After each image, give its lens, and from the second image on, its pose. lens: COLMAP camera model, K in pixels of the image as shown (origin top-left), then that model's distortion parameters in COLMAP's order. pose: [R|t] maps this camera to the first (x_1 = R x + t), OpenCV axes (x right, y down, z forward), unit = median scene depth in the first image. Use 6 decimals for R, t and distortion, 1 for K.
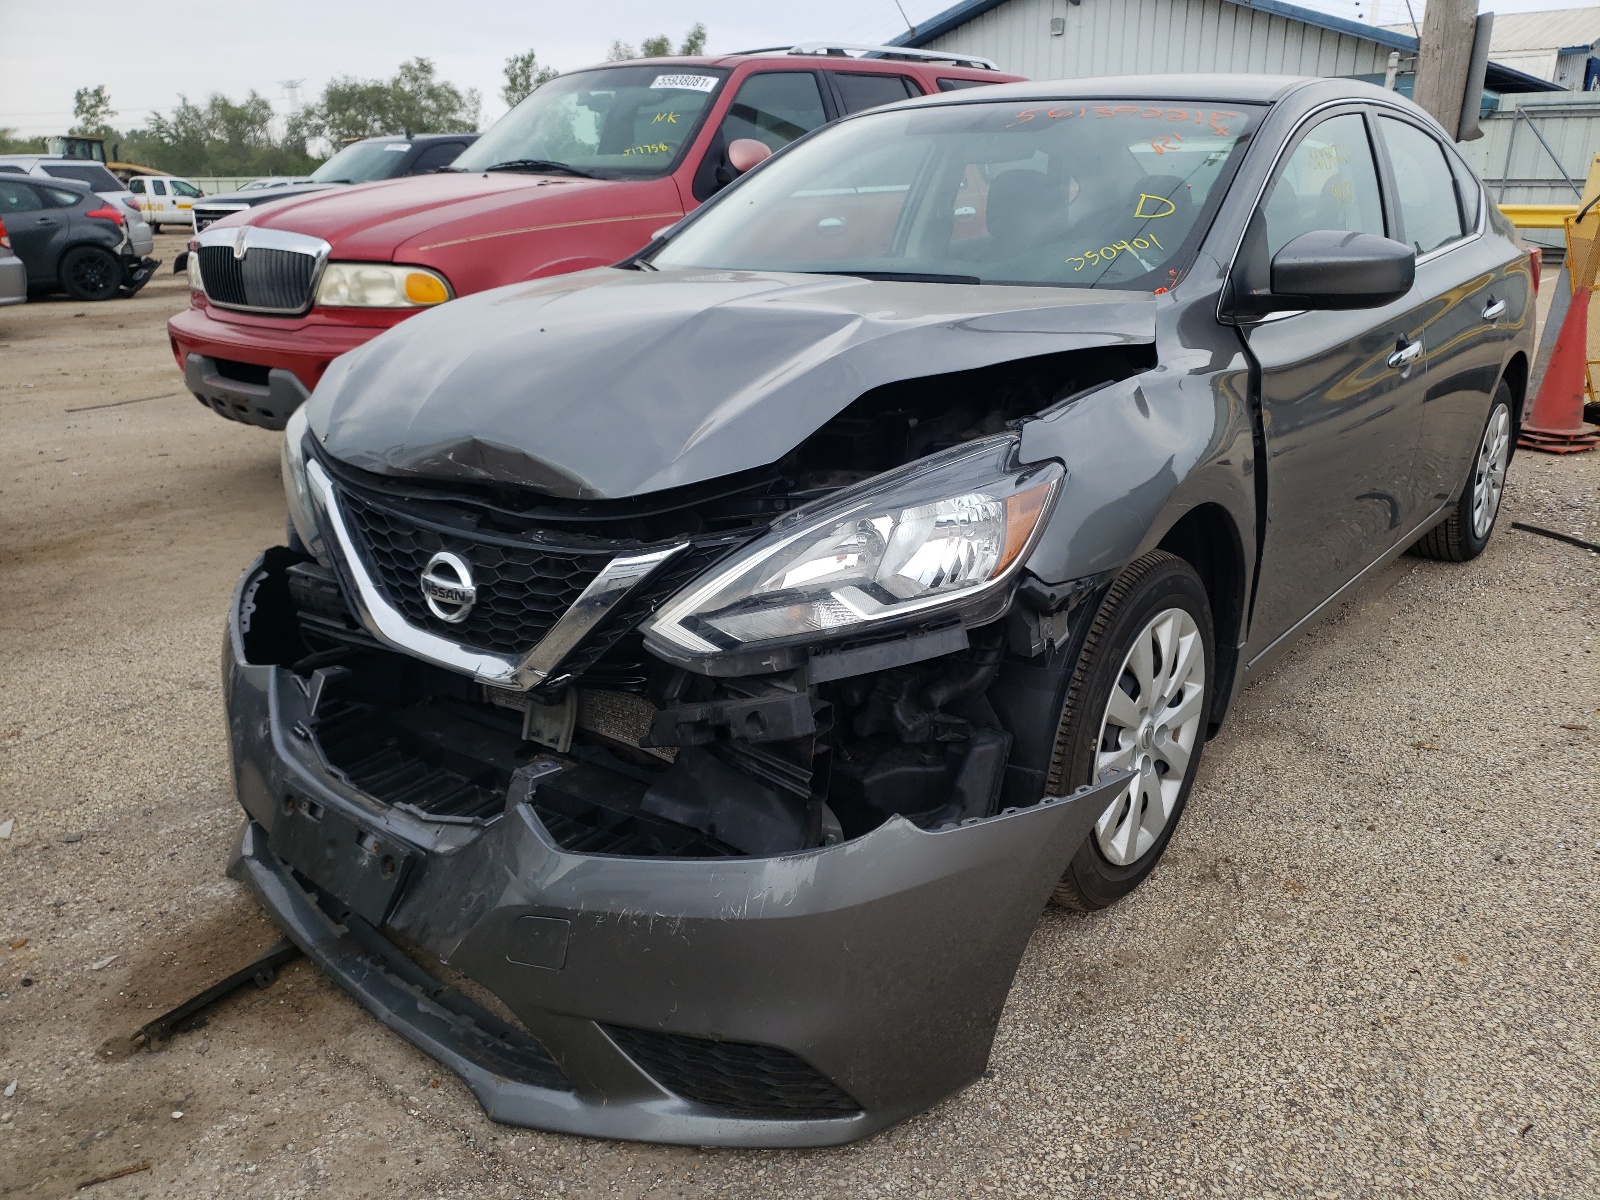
lens RADIAL K [[1201.0, 0, 800.7], [0, 1201.0, 595.3], [0, 0, 1]] dist [0.025645, -0.002756]
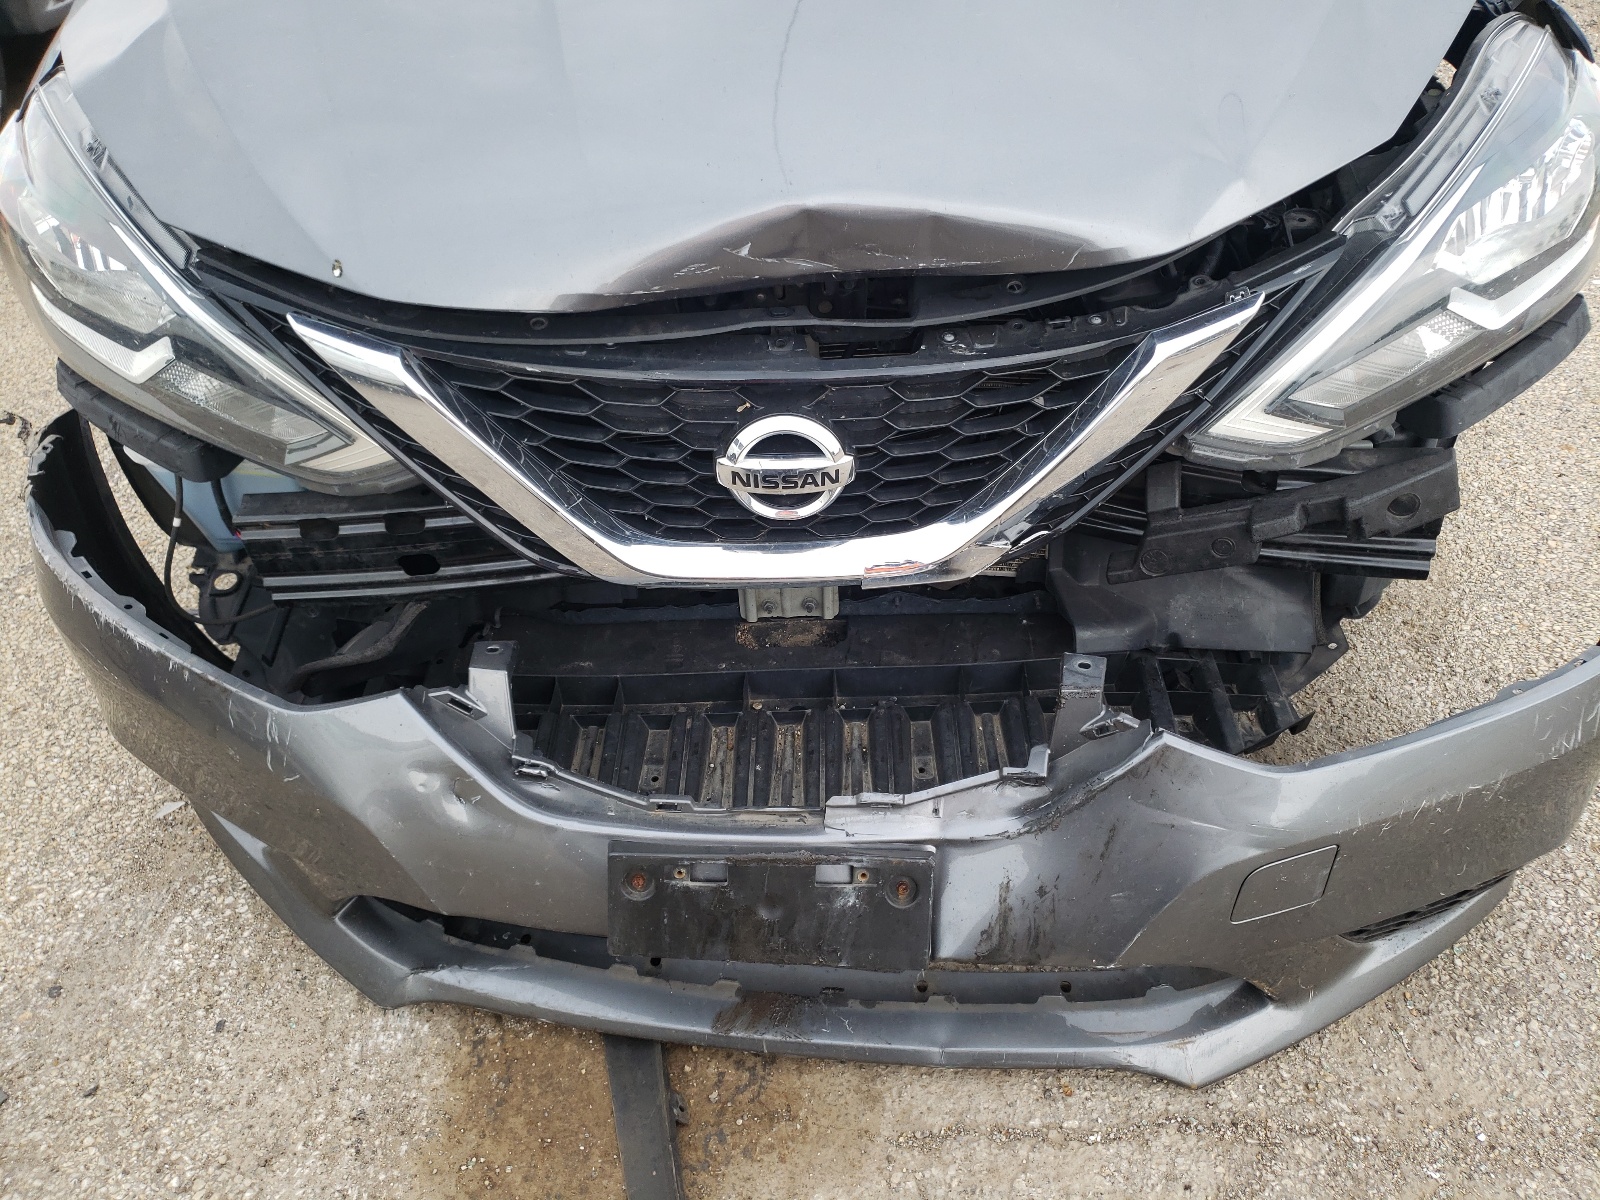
lens RADIAL K [[1201.0, 0, 798.1], [0, 1201.0, 584.5], [0, 0, 1]] dist [0.025645, -0.002756]
pose [[0.793515, -0.392111, 0.465384, -0.600352], [0.210062, 0.894227, 0.395261, -0.195140], [-0.571146, -0.215886, 0.791951, 0.508922]]
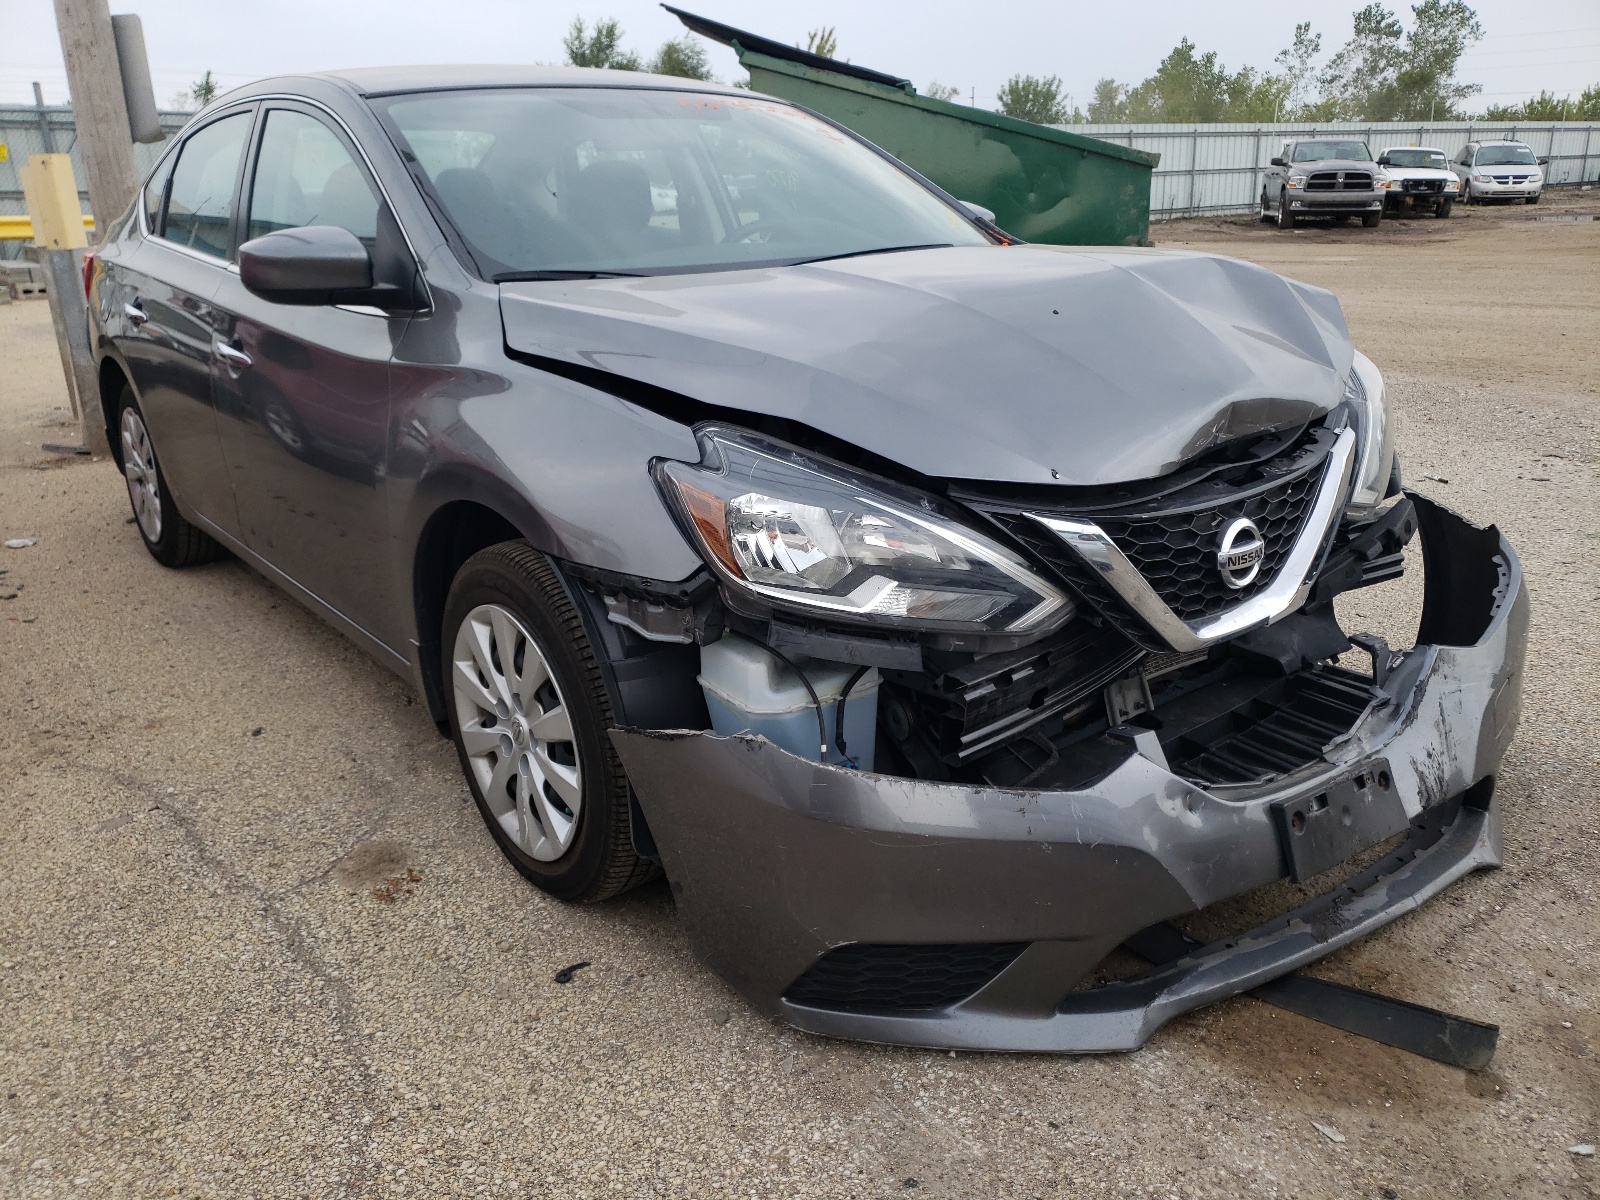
lens RADIAL K [[1201.0, 0, 812.2], [0, 1201.0, 610.4], [0, 0, 1]] dist [0.025645, -0.002756]
pose [[0.247989, -0.316370, 0.915648, -1.347337], [0.341184, 0.913138, 0.223098, -0.317157], [-0.906694, 0.257079, 0.334389, 1.010064]]
